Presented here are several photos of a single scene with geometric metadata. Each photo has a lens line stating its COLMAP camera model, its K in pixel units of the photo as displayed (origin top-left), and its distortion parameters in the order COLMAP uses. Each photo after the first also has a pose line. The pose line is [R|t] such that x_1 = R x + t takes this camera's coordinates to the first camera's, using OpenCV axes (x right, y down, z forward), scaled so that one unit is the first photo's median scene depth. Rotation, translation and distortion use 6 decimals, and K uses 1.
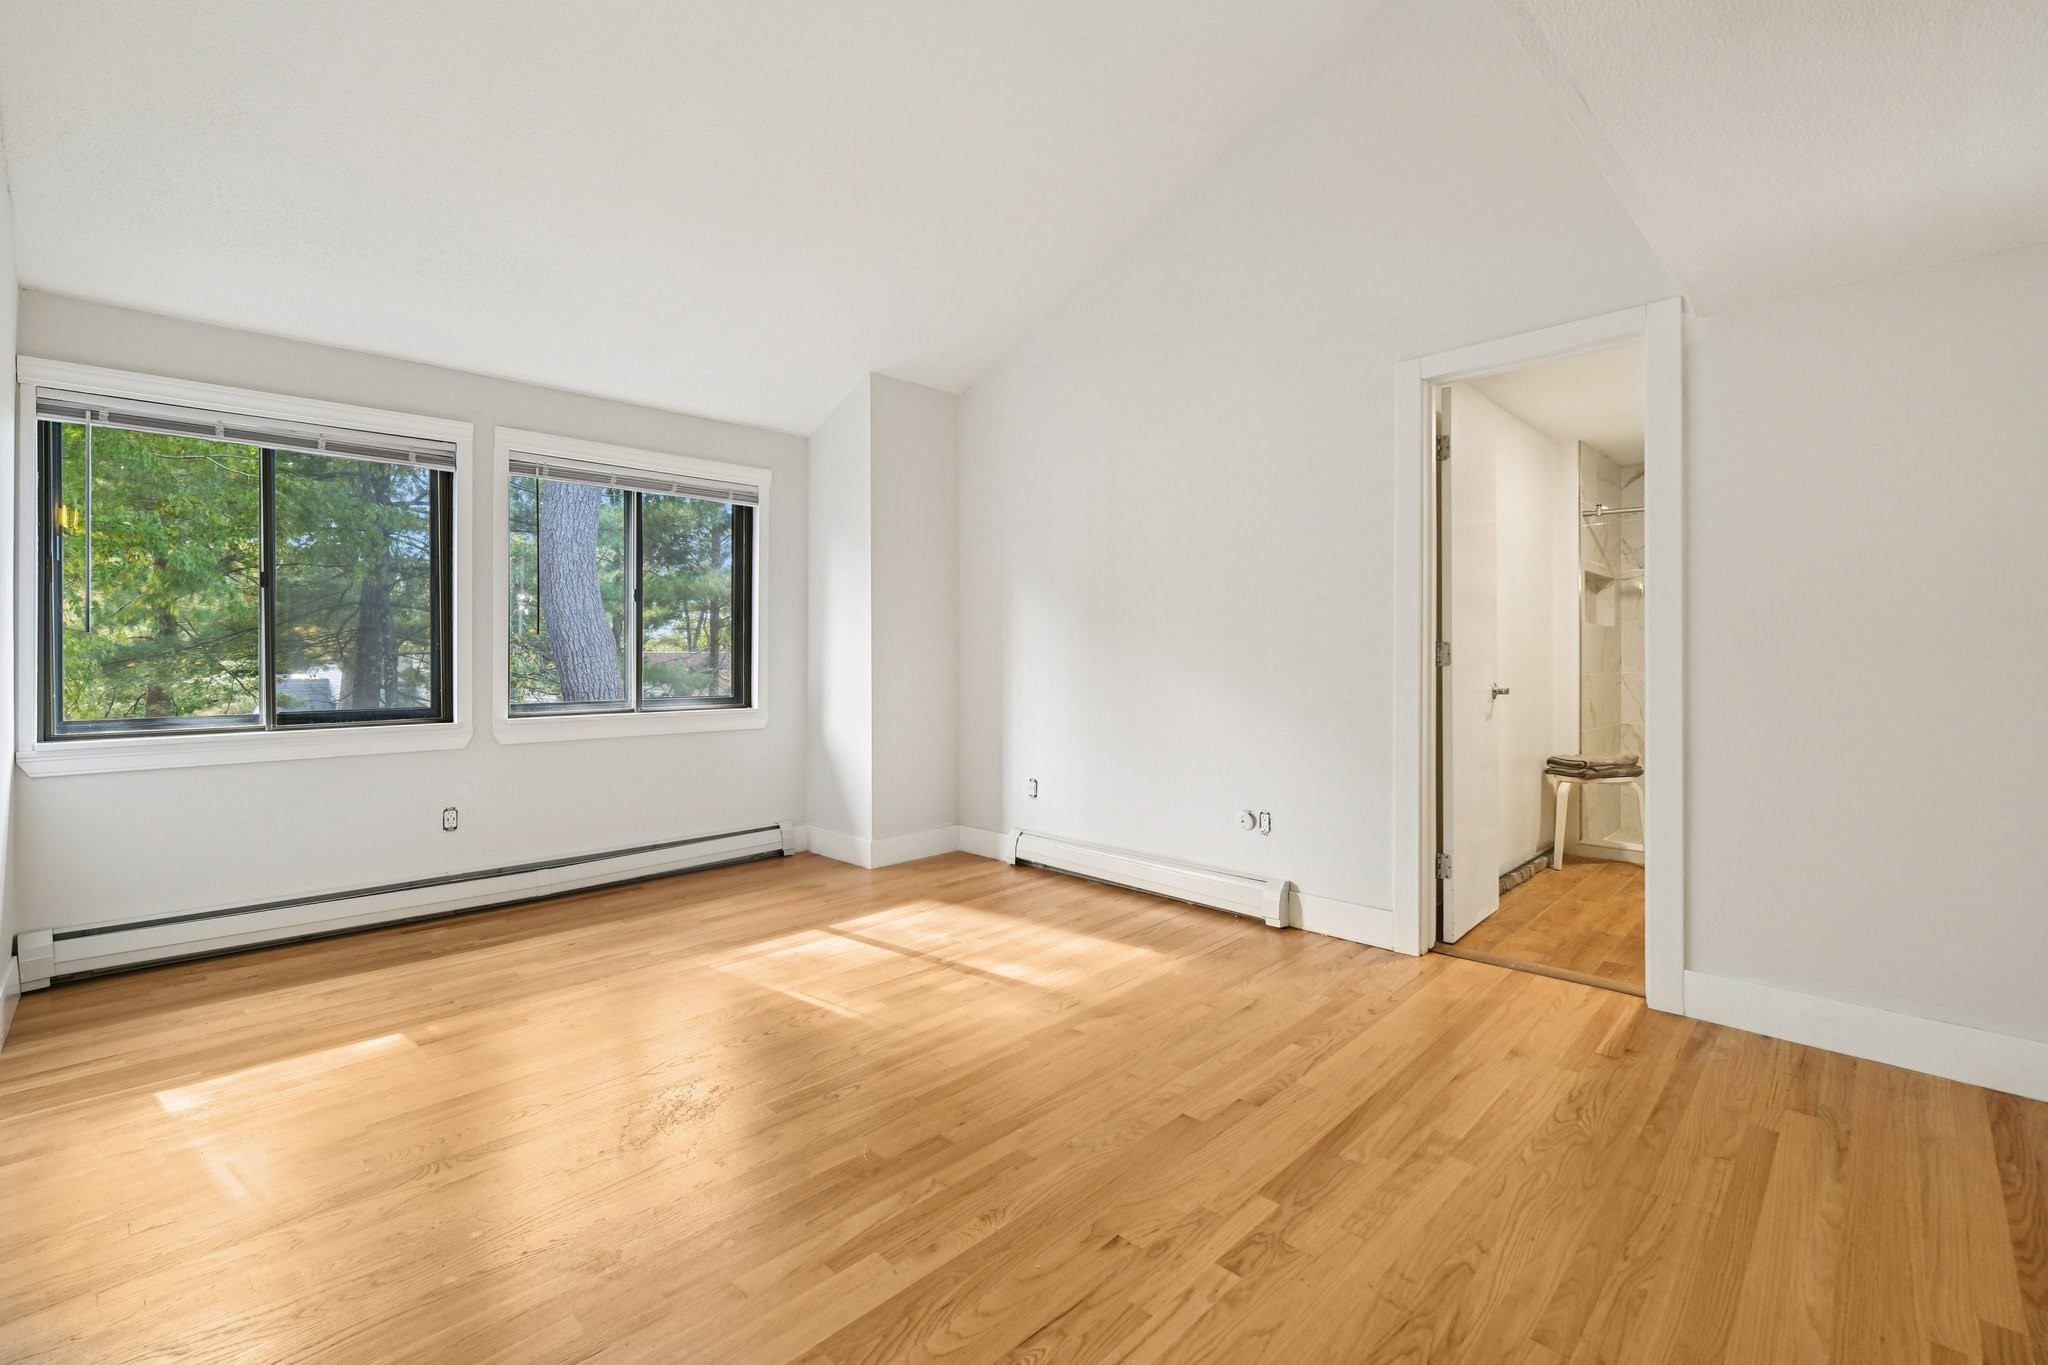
lens RADIAL K [[893.7, 0, 1035.3], [0, 893.7, 651.8], [0, 0, 1]] dist [0.000835, -0.000364]
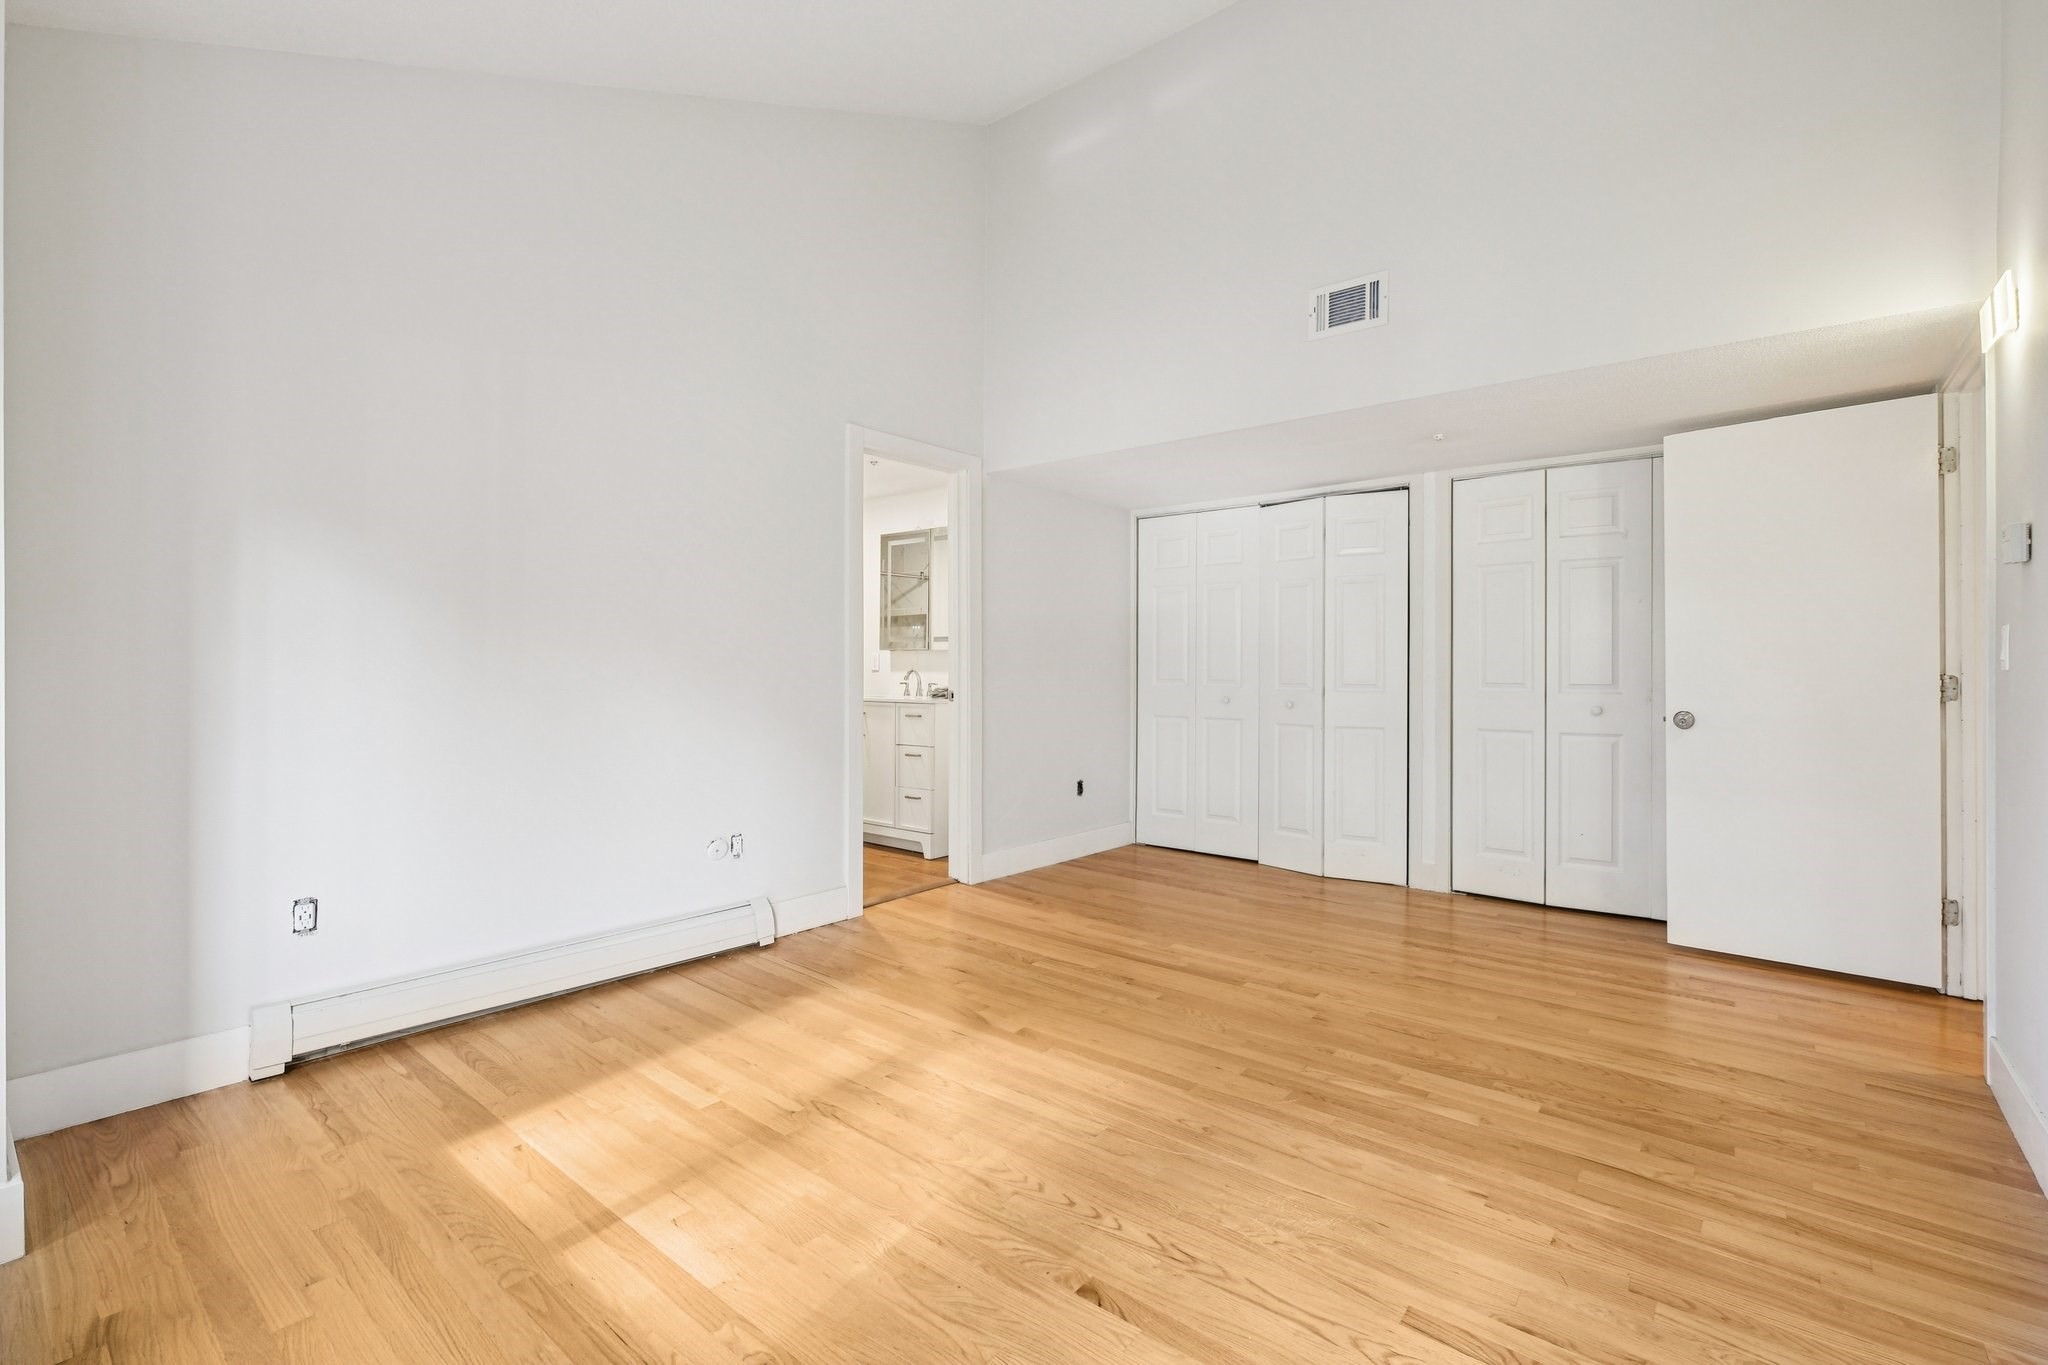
lens RADIAL K [[893.7, 0, 1012.2], [0, 893.7, 674.1], [0, 0, 1]] dist [0.000835, -0.000364]
pose [[-0.076675, -0.004531, 0.997046, -0.781073], [-0.011052, 0.999932, 0.003694, 0.002072], [-0.996995, -0.010736, -0.076720, 0.861021]]
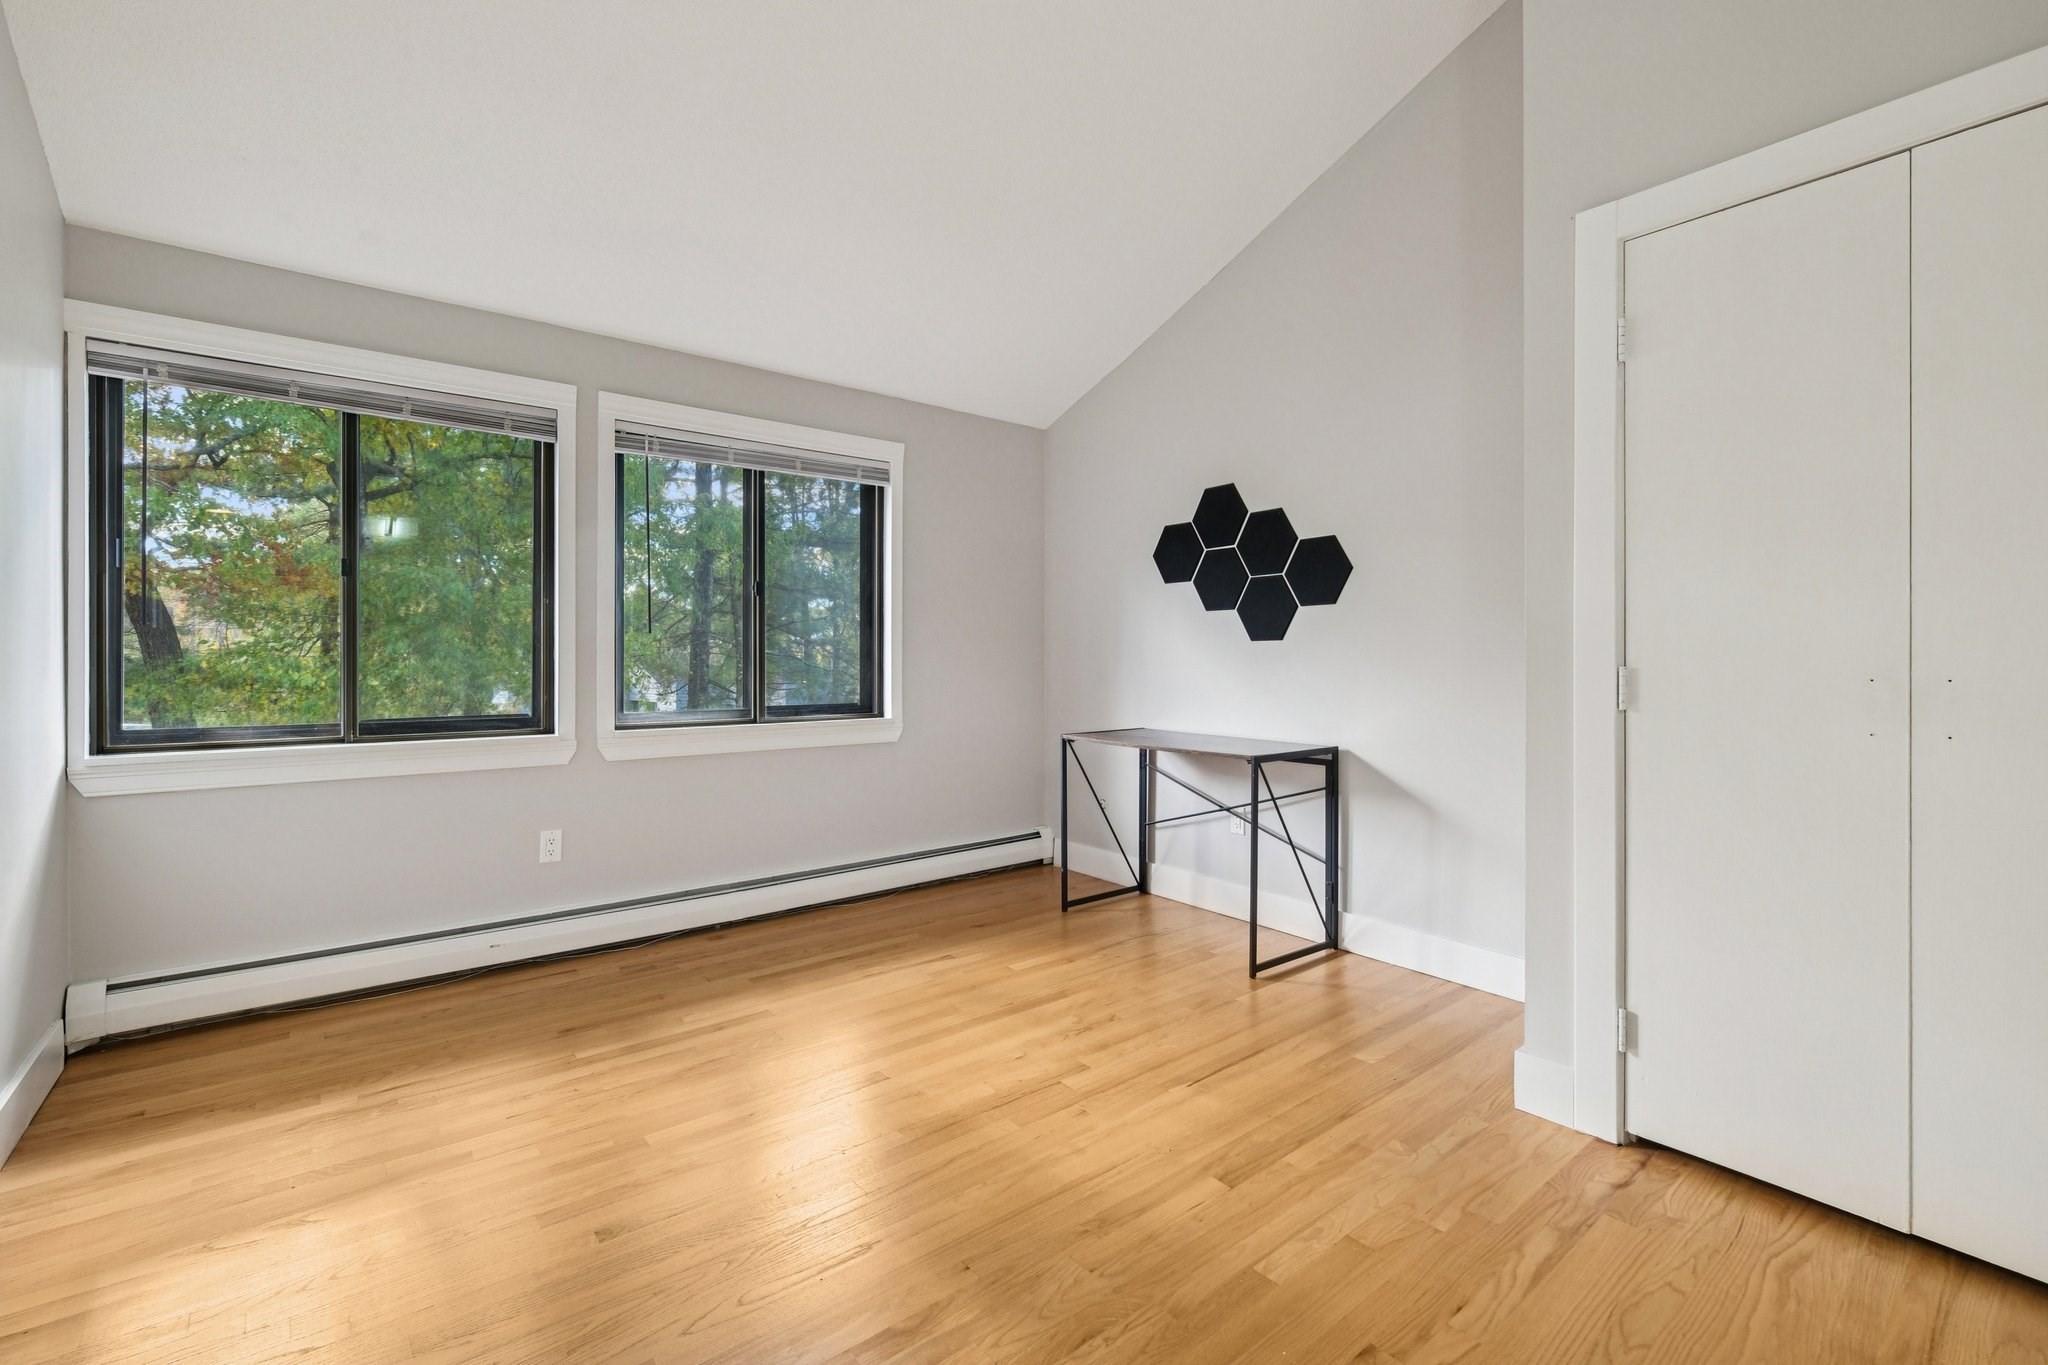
lens RADIAL K [[893.7, 0, 1023.7], [0, 893.7, 666.5], [0, 0, 1]] dist [0.000835, -0.000364]
pose [[0.994457, -0.004216, -0.105063, -0.131690], [0.004316, 0.999990, 0.000722, 0.017922], [0.105059, -0.001172, 0.994465, 0.224032]]
